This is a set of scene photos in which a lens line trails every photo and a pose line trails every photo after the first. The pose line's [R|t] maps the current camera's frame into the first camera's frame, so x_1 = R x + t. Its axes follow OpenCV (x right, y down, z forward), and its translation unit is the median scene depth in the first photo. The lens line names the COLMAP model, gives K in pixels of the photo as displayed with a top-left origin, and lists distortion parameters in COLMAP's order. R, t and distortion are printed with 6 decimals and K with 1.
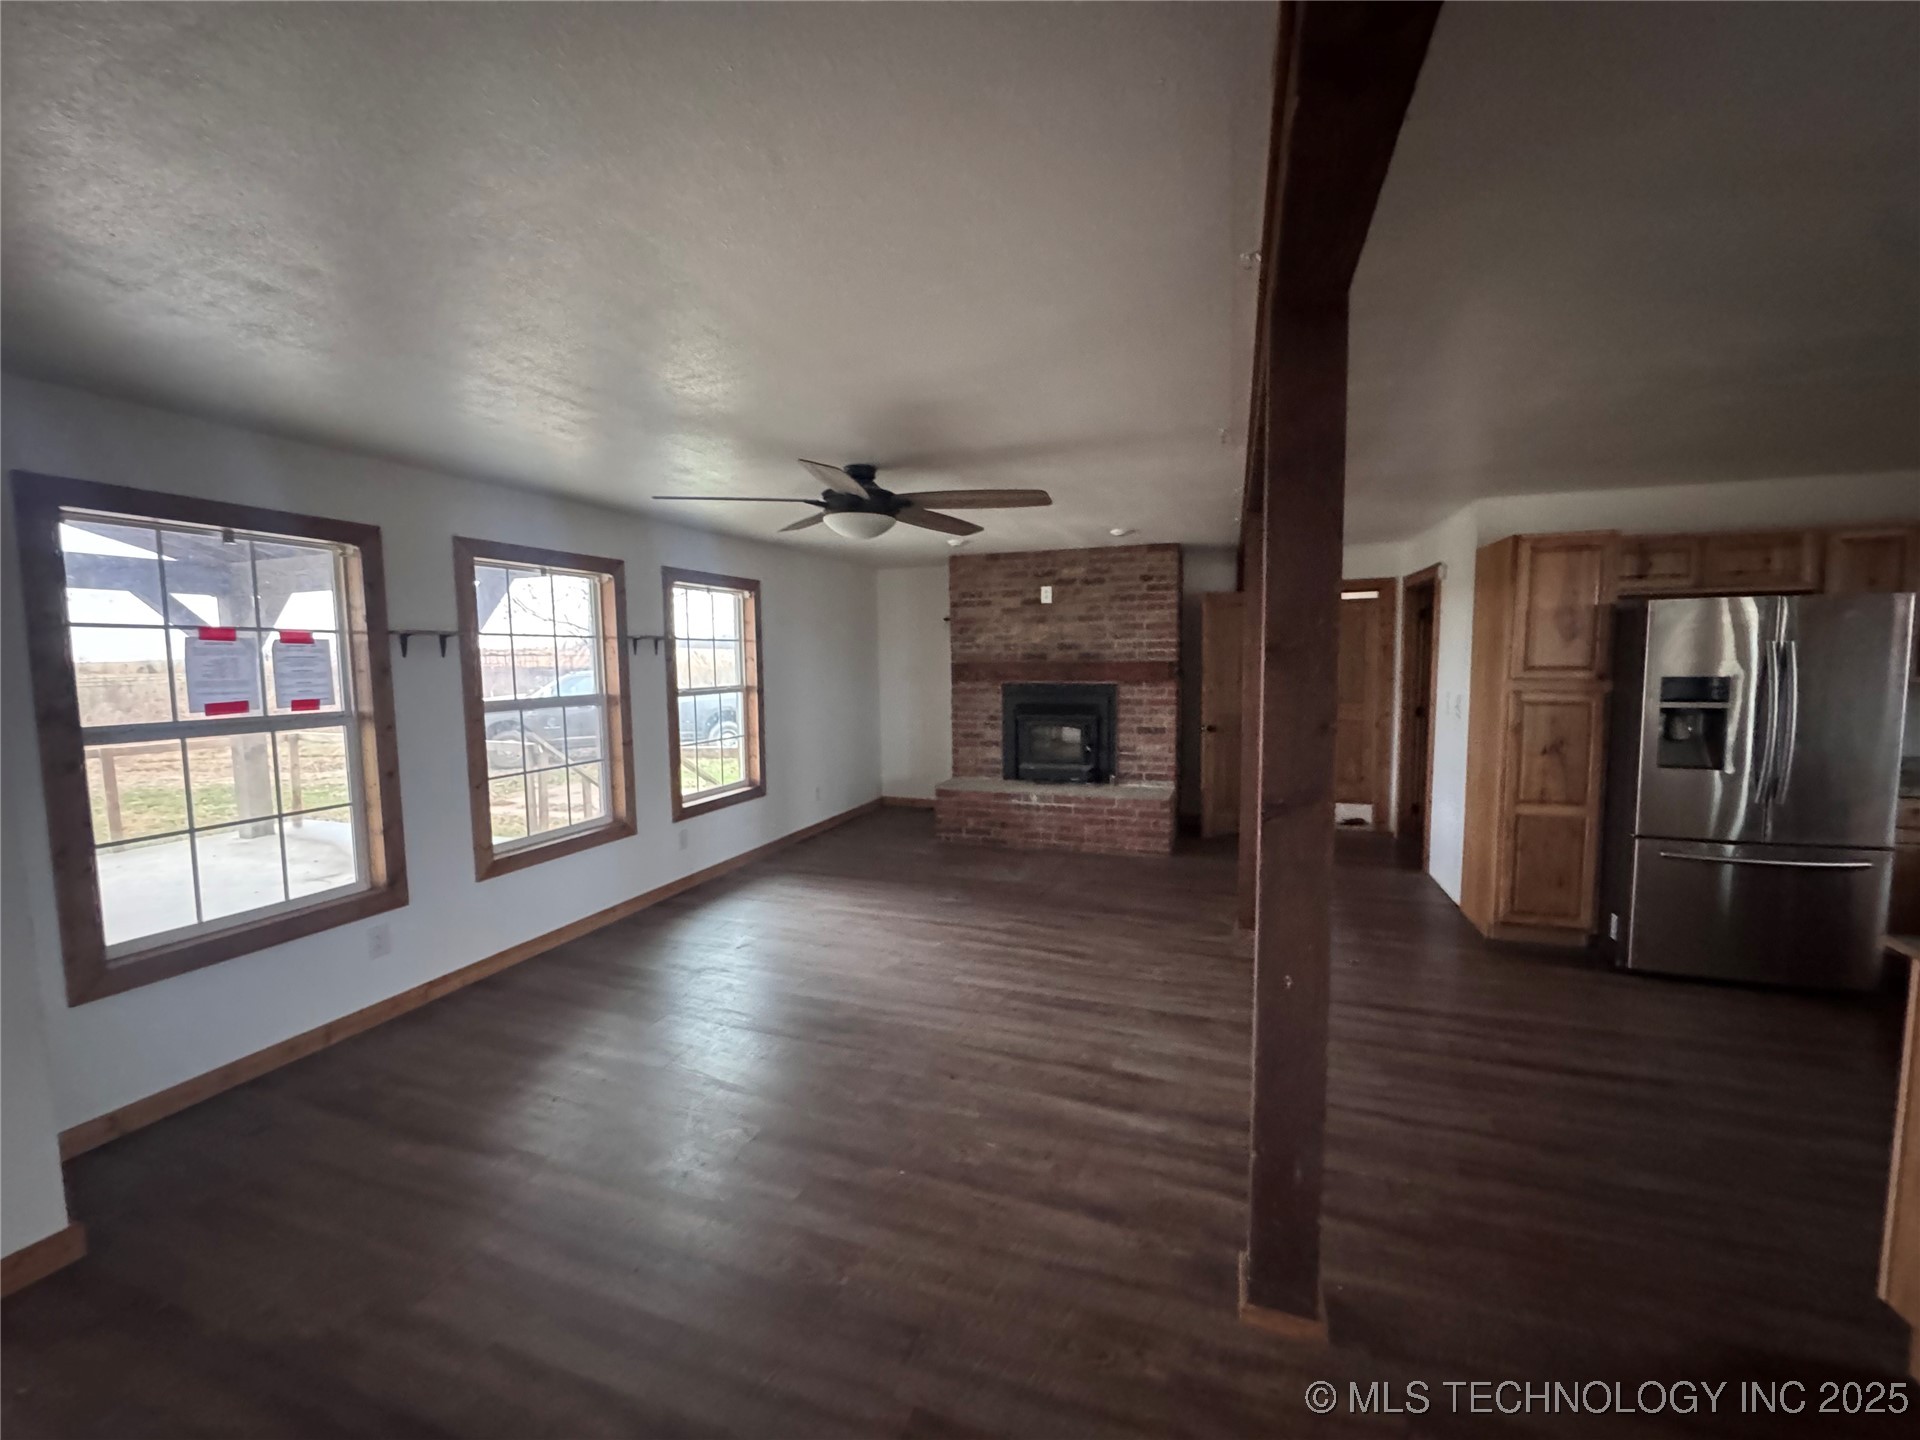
lens RADIAL K [[765.2, 0, 955.8], [0, 765.2, 719.1], [0, 0, 1]] dist [-0.003955, -0.000115]
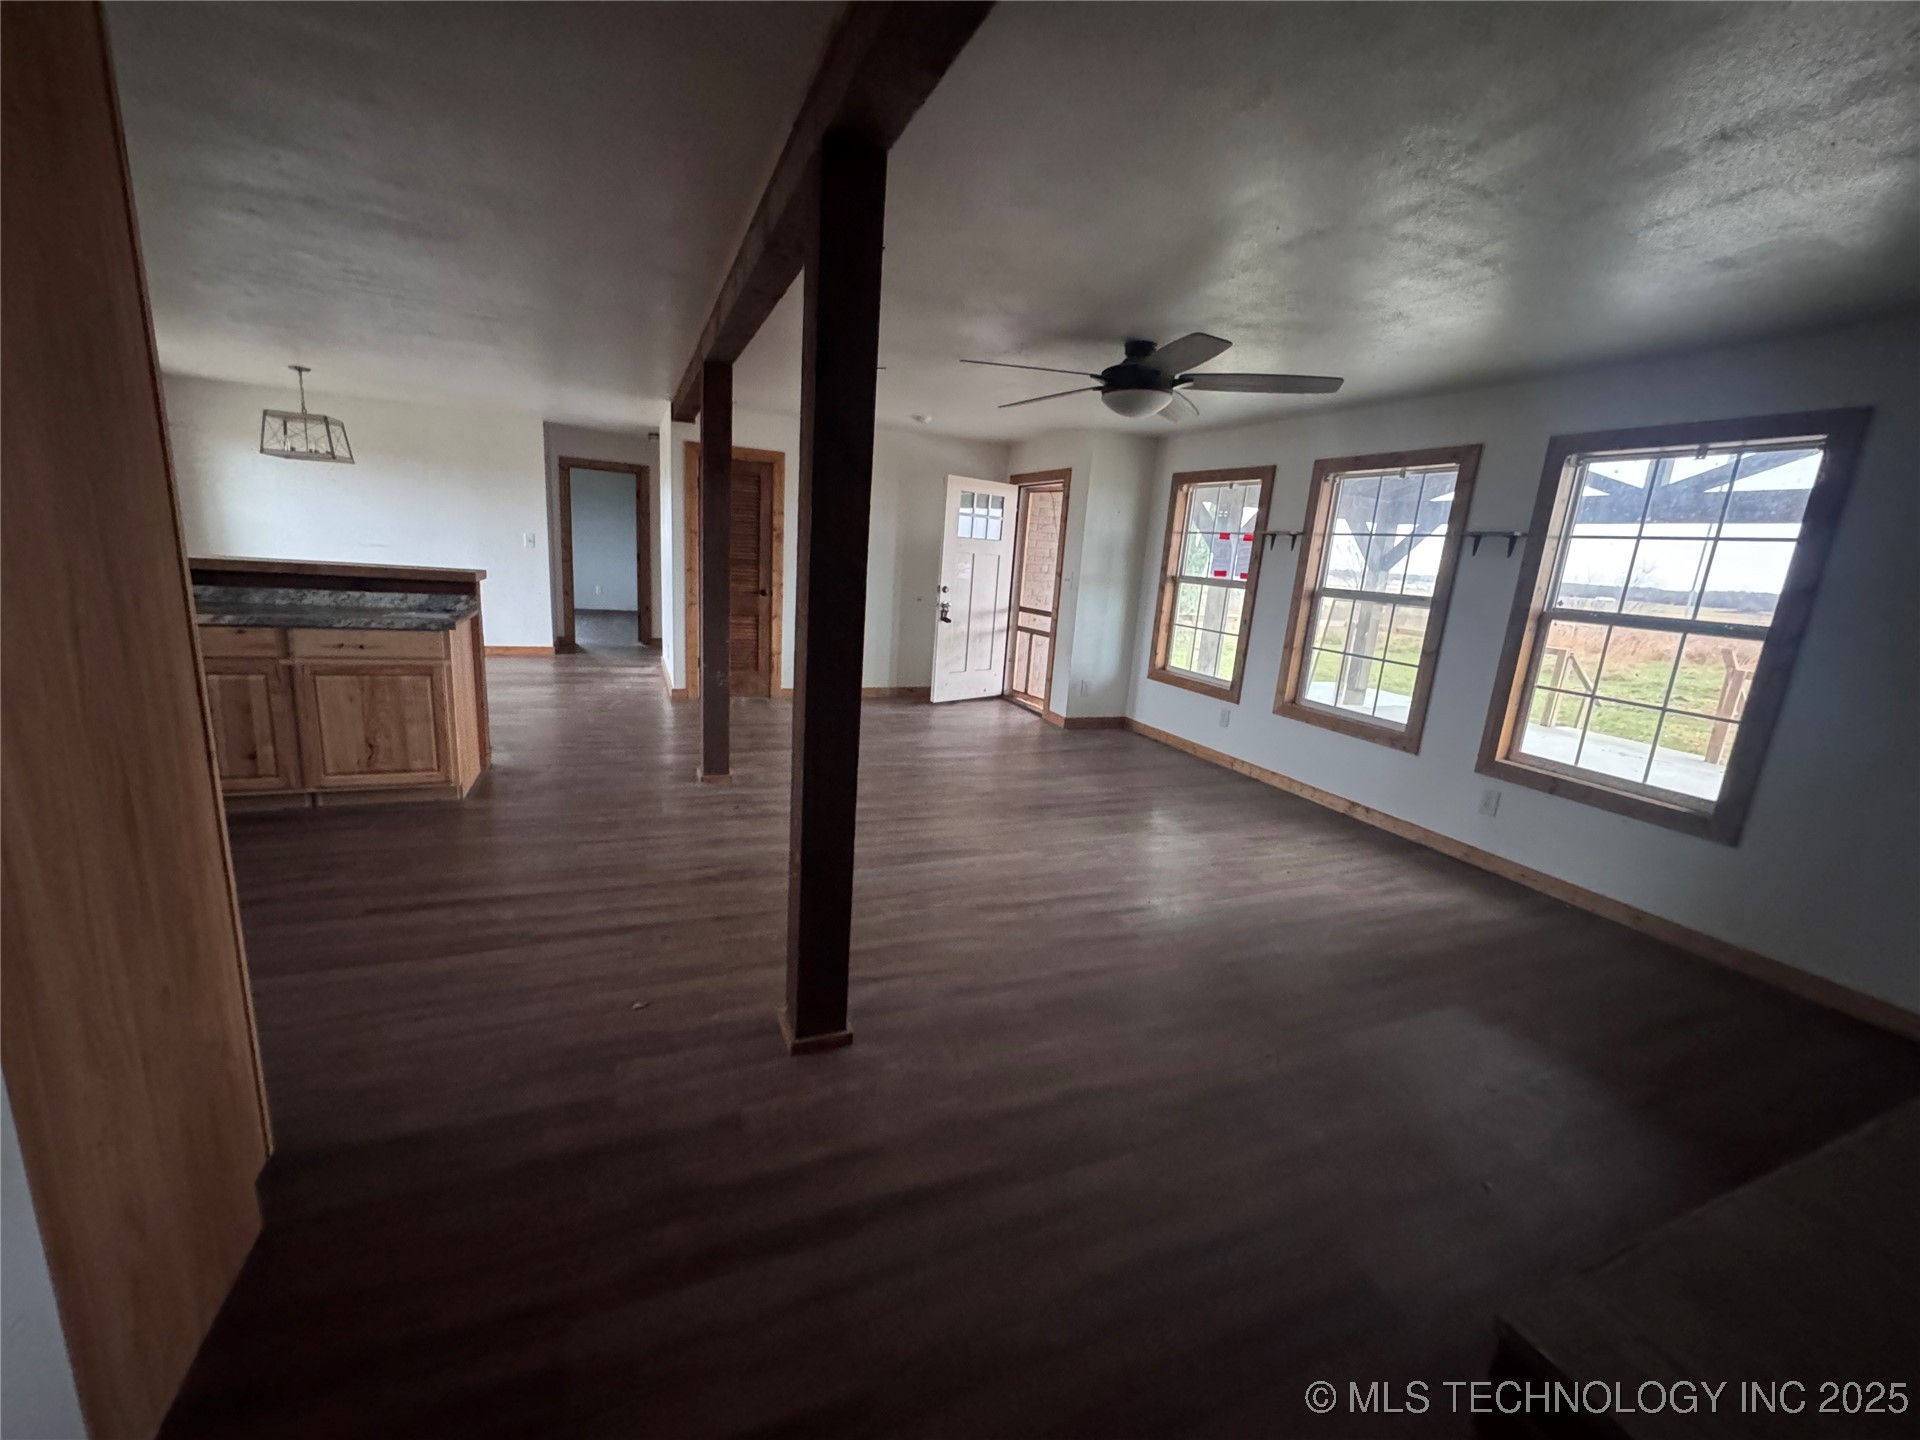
lens RADIAL K [[765.2, 0, 961.6], [0, 765.2, 724.1], [0, 0, 1]] dist [-0.003955, -0.000115]
pose [[-0.730485, 0.108121, -0.674315, 0.467632], [-0.120870, 0.951331, 0.283477, -0.061489], [0.672147, 0.288581, -0.681865, 0.990424]]
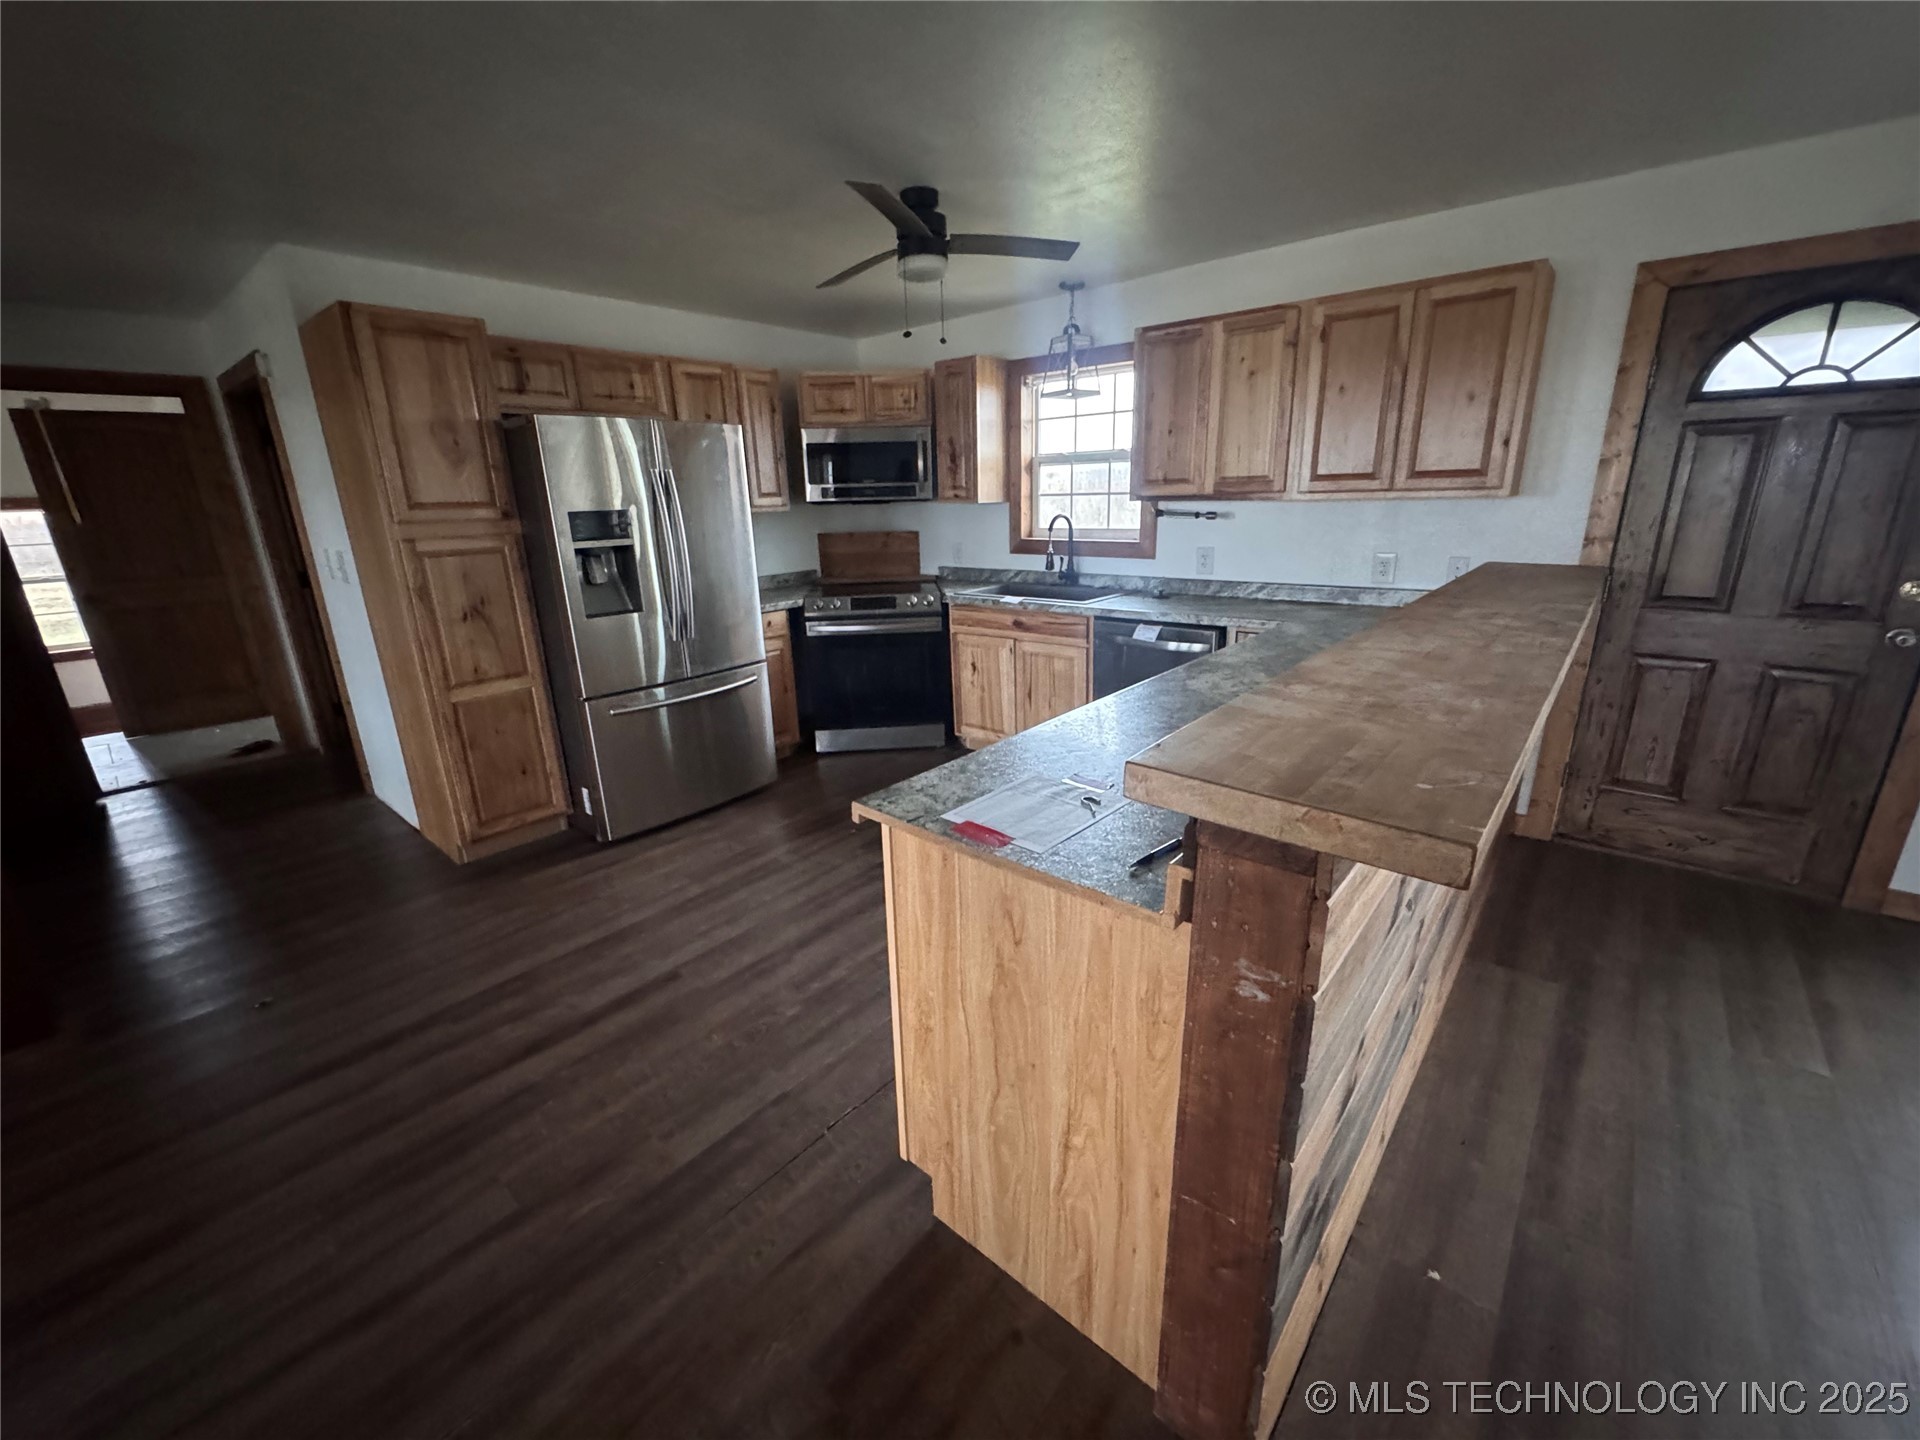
lens RADIAL K [[765.2, 0, 958.0], [0, 765.2, 720.9], [0, 0, 1]] dist [-0.003955, -0.000115]
pose [[0.356375, -0.267147, 0.895338, 0.144718], [0.097009, 0.963654, 0.248918, -0.000128], [-0.929293, -0.001852, 0.369338, 0.158639]]
